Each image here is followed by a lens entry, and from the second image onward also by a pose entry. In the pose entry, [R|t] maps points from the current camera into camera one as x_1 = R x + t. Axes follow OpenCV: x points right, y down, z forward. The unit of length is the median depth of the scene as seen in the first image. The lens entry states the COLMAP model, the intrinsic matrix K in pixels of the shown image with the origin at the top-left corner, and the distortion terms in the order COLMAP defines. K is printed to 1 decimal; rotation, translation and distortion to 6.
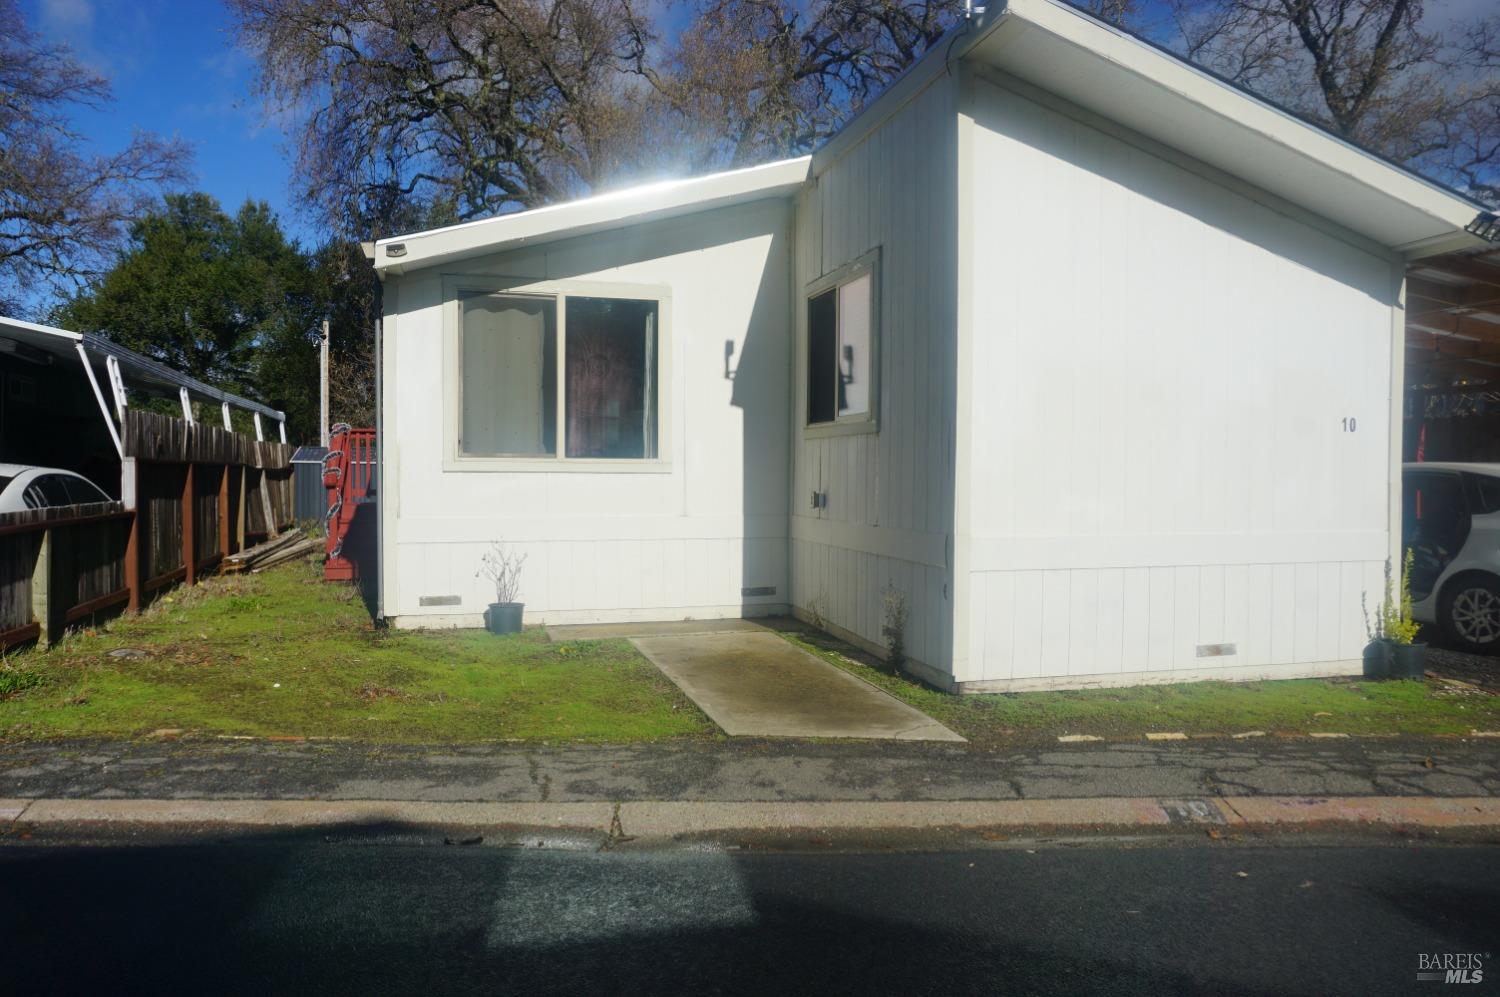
lens RADIAL K [[995.7, 0, 749.6], [0, 995.7, 495.9], [0, 0, 1]] dist [-0.037467, 0.018392]
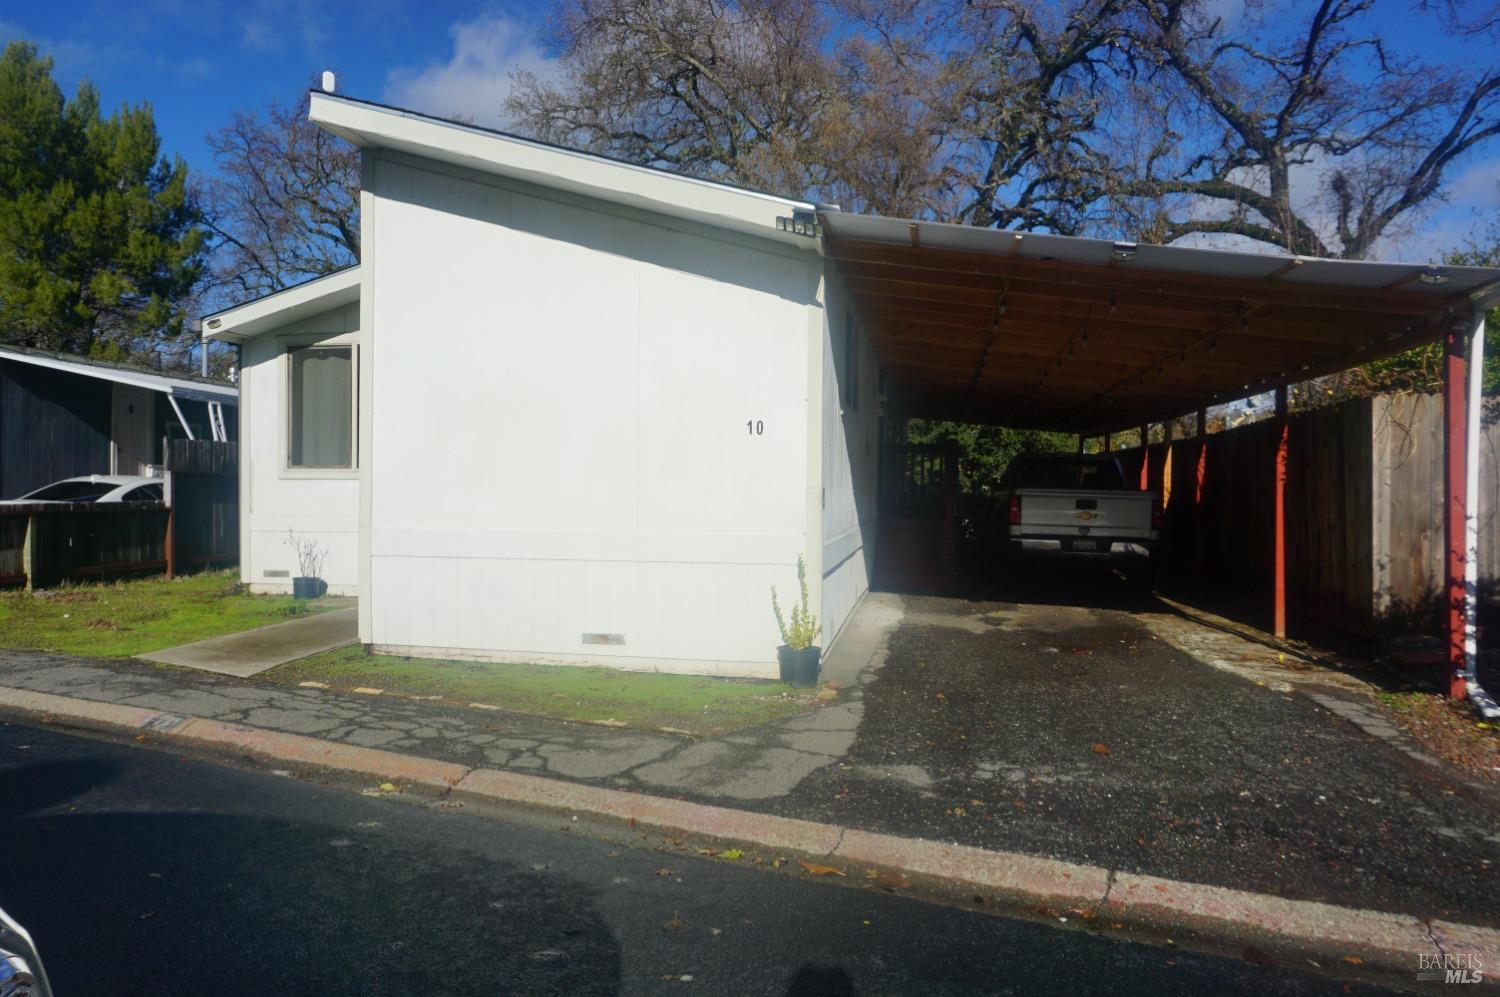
lens RADIAL K [[995.7, 0, 759.4], [0, 995.7, 492.3], [0, 0, 1]] dist [-0.037467, 0.018392]
pose [[0.895040, 0.001201, -0.445983, 1.051837], [-0.009797, 0.999808, -0.016969, 0.011502], [0.445877, 0.019557, 0.894880, 0.091400]]
